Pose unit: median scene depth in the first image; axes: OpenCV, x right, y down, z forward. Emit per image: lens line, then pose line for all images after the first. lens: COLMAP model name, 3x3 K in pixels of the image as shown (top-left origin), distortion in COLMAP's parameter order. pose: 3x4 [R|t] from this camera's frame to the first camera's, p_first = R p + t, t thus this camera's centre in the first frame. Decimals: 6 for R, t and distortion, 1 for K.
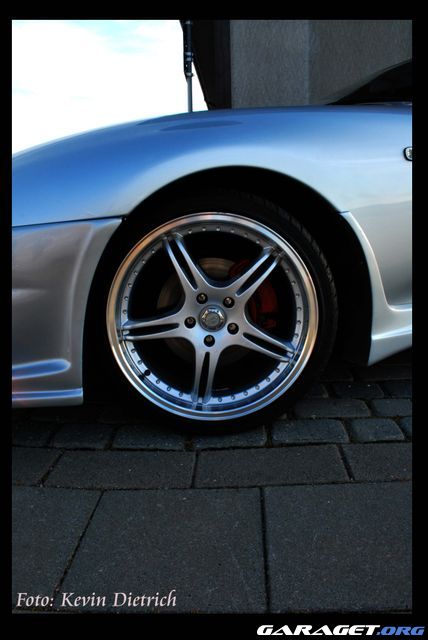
lens RADIAL K [[498.6, 0, 213.5], [0, 498.6, 319.7], [0, 0, 1]] dist [-0.078688, 0.003076]
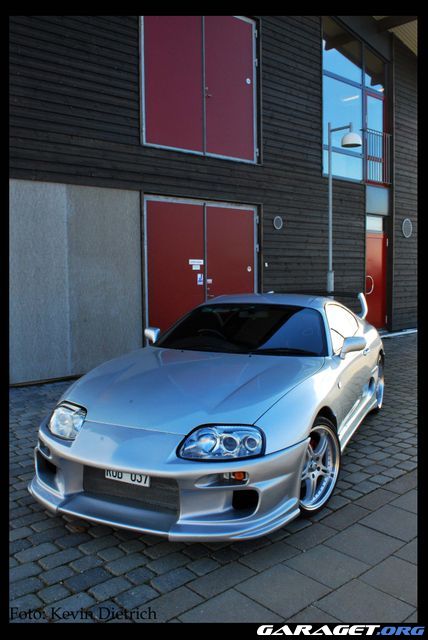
lens RADIAL K [[569.3, 0, 211.5], [0, 569.3, 318.6], [0, 0, 1]] dist [-0.079238, -0.007041]
pose [[0.701653, -0.044463, 0.711130, -2.274504], [0.146890, 0.985639, -0.083306, -0.557423], [-0.697213, 0.162910, 0.698108, -0.709267]]
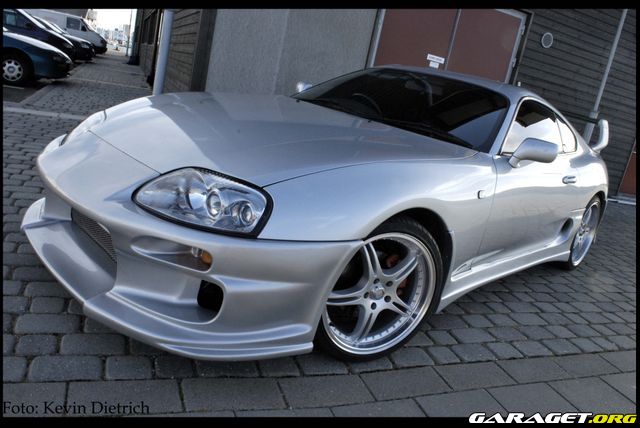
lens RADIAL K [[498.6, 0, 318.5], [0, 498.6, 216.3], [0, 0, 1]] dist [-0.078688, 0.003076]
pose [[0.886576, 0.085527, 0.454607, -0.891066], [-0.128673, 0.989570, 0.064766, -0.314702], [-0.444327, -0.115916, 0.888334, -0.284573]]
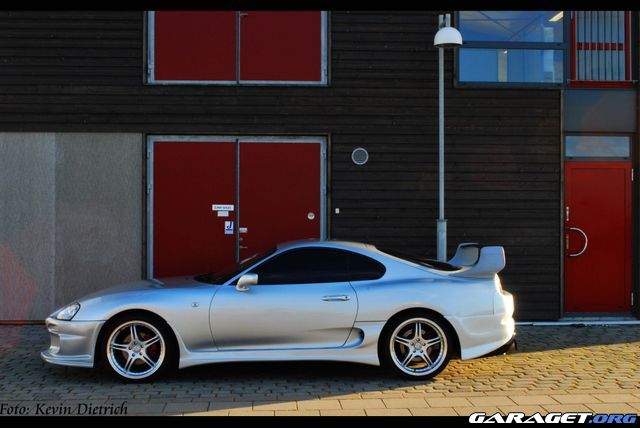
lens RADIAL K [[880.2, 0, 321.2], [0, 880.2, 218.4], [0, 0, 1]] dist [-0.035879, 0.000000]
pose [[0.993452, 0.022450, 0.112021, 2.563673], [0.002854, 0.975321, -0.220772, 0.318326], [-0.114213, 0.219646, 0.968871, -4.933705]]
